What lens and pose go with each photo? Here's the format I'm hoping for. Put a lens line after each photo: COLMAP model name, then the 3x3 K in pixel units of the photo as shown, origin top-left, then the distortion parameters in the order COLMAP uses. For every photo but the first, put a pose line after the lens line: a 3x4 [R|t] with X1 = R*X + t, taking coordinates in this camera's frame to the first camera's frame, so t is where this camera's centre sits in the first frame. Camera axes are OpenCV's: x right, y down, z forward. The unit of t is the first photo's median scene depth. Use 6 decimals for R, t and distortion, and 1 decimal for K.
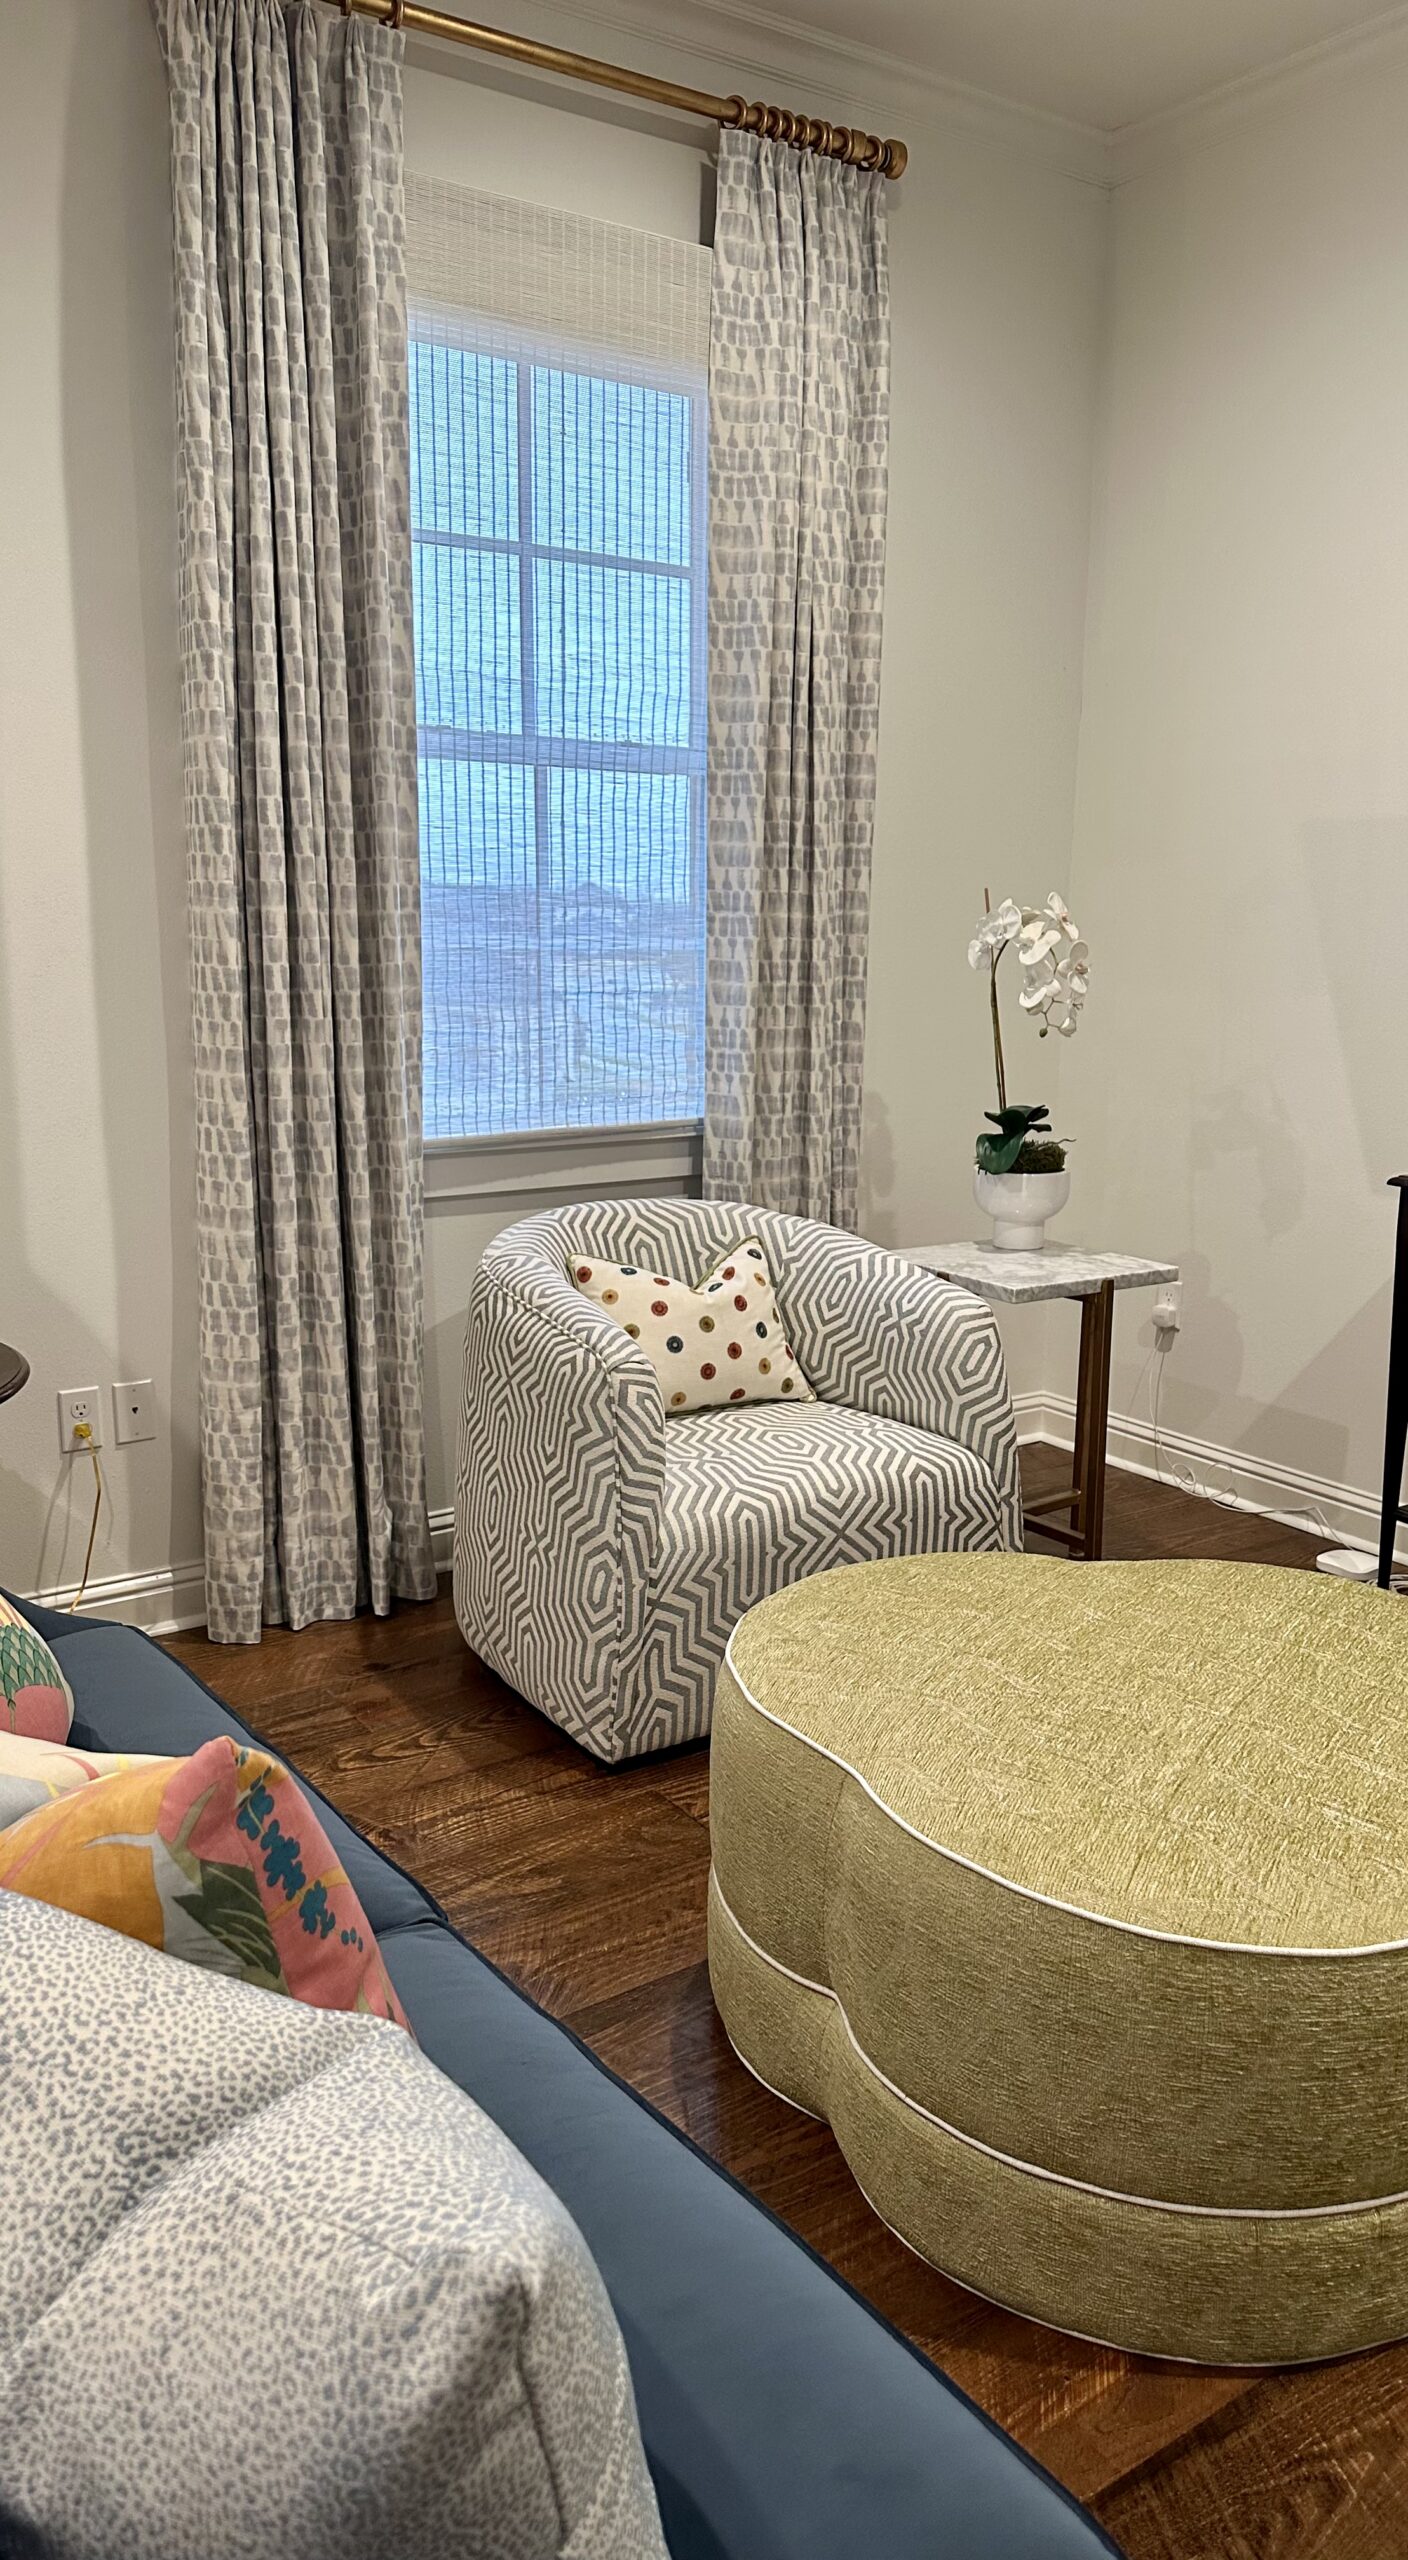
lens RADIAL K [[1810.4, 0, 703.5], [0, 1810.4, 1282.4], [0, 0, 1]] dist [0.001072, 0.000073]
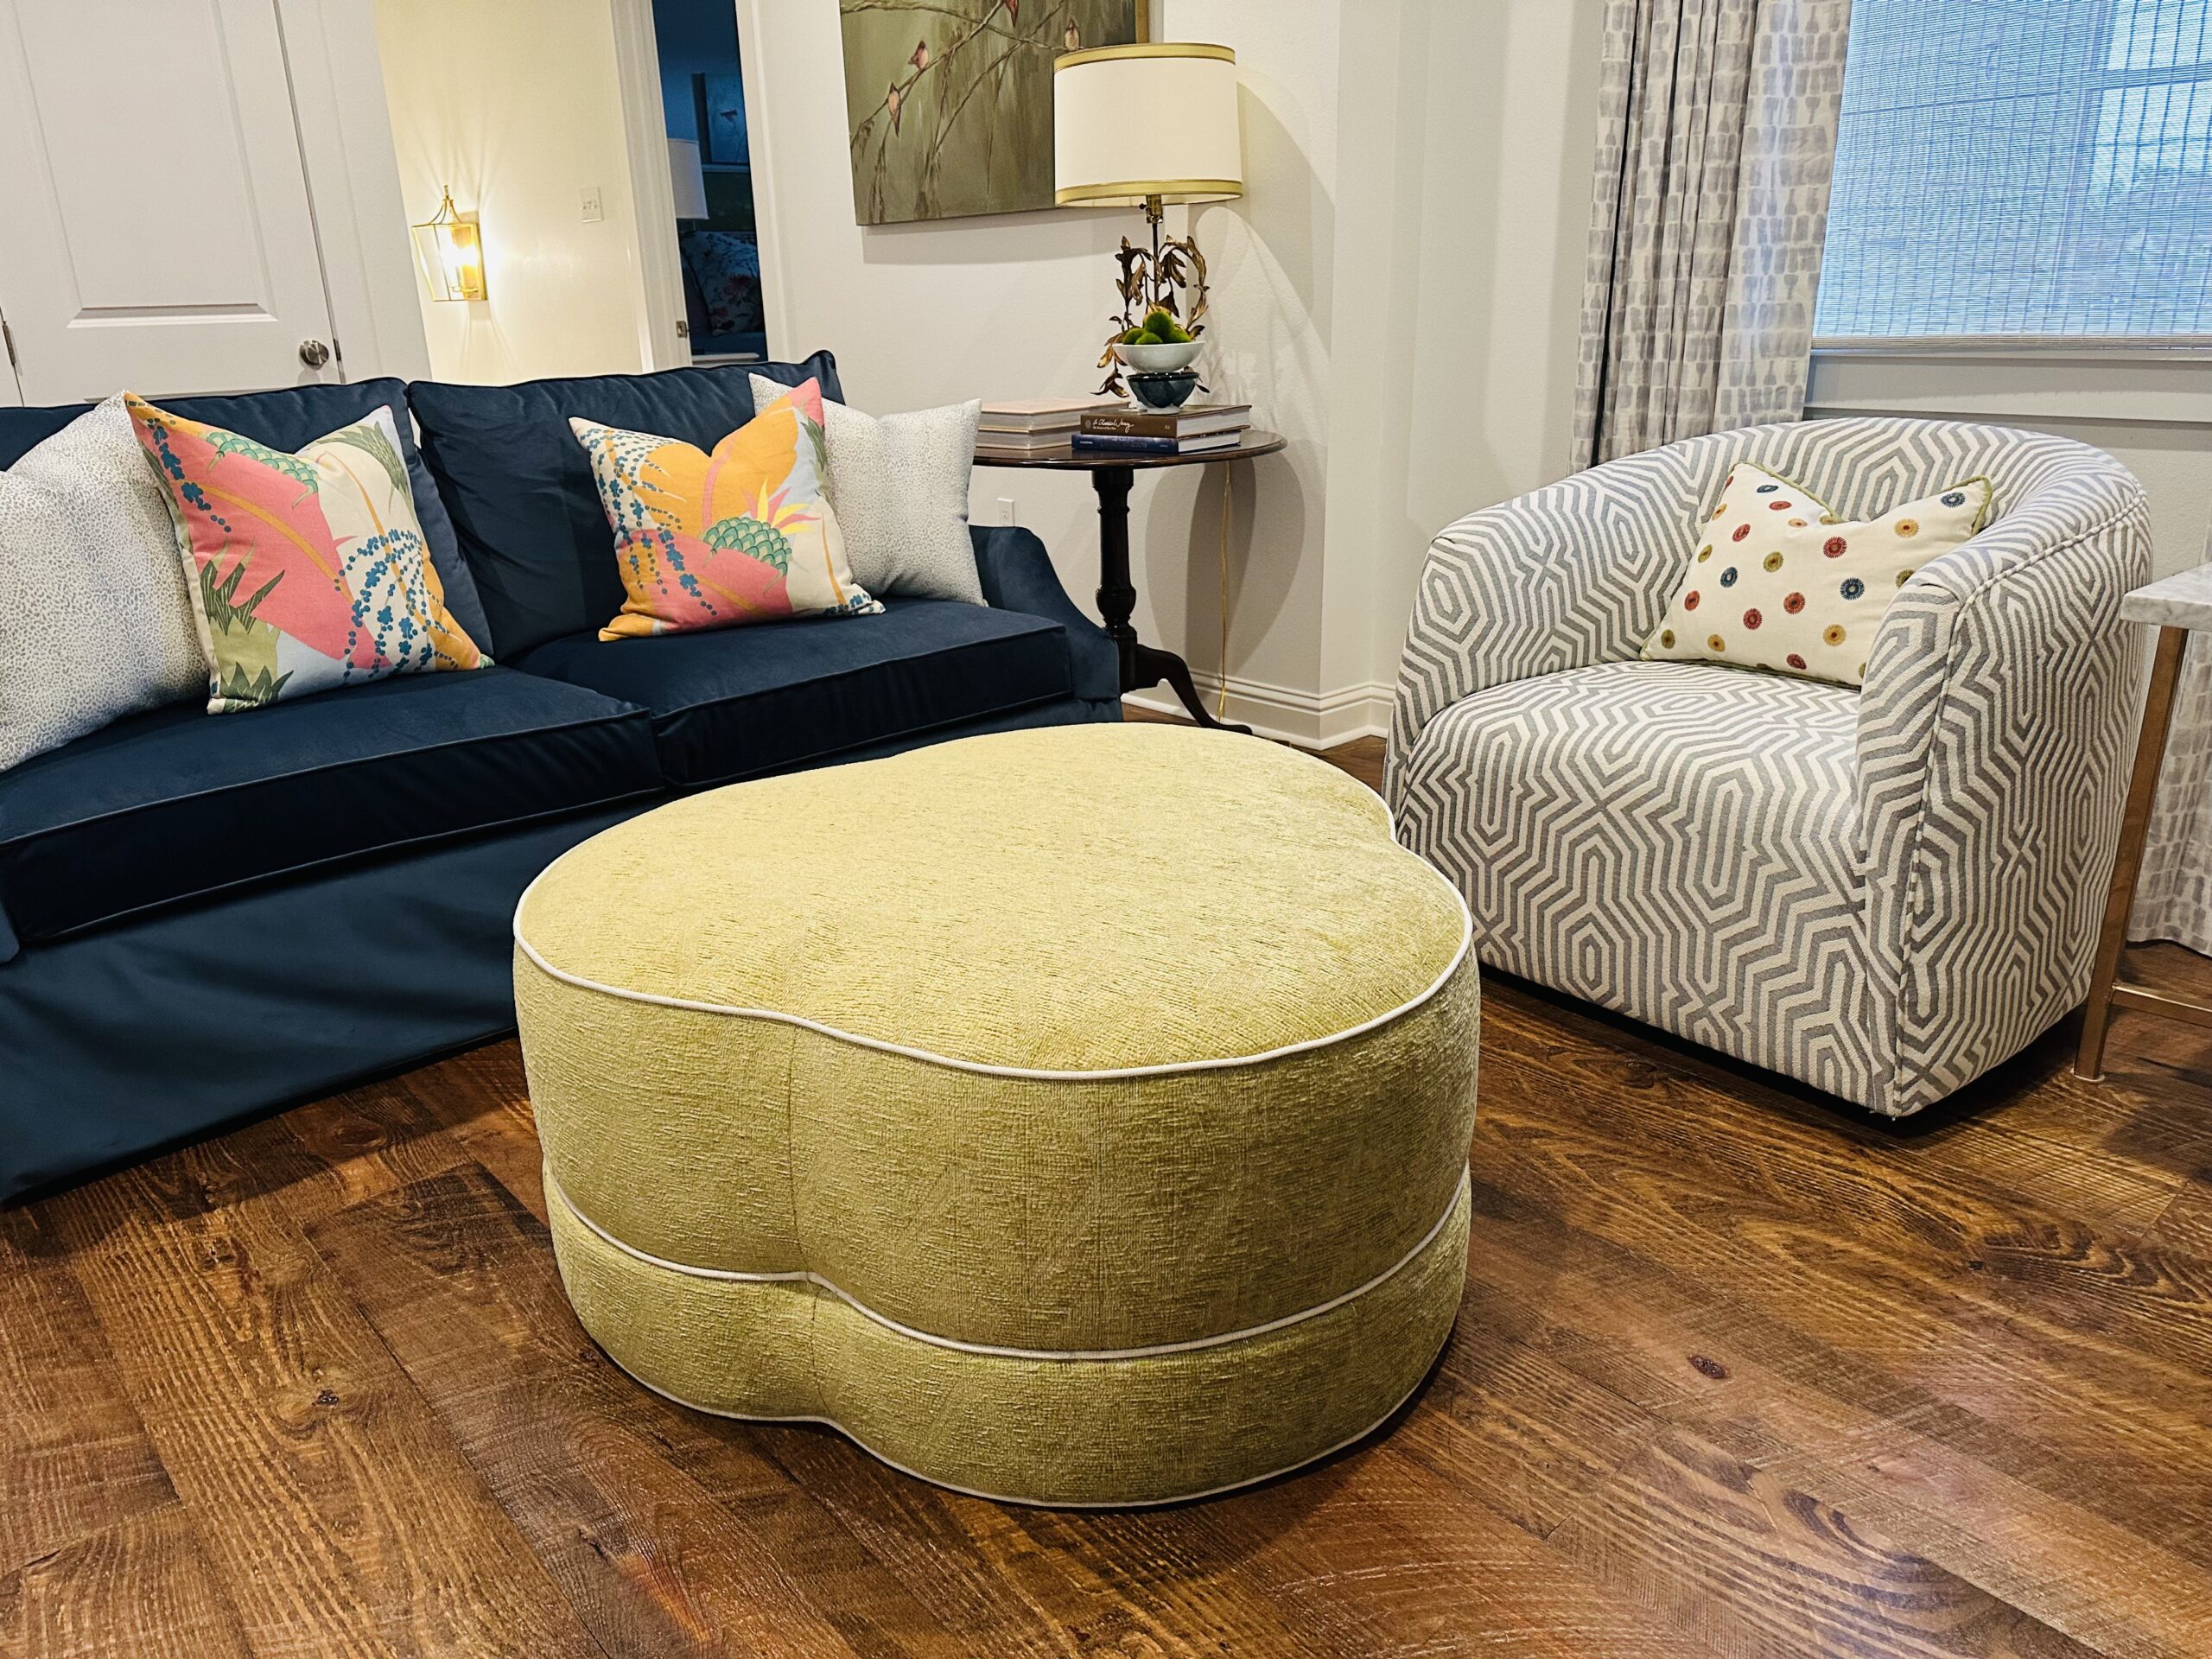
lens RADIAL K [[1551.6, 0, 1101.8], [0, 1551.6, 831.8], [0, 0, 1]] dist [0.005128, 0.001048]
pose [[0.106102, 0.311657, -0.944252, 0.713240], [-0.157994, 0.942833, 0.293435, -0.021517], [0.981723, 0.118052, 0.149277, 0.662241]]
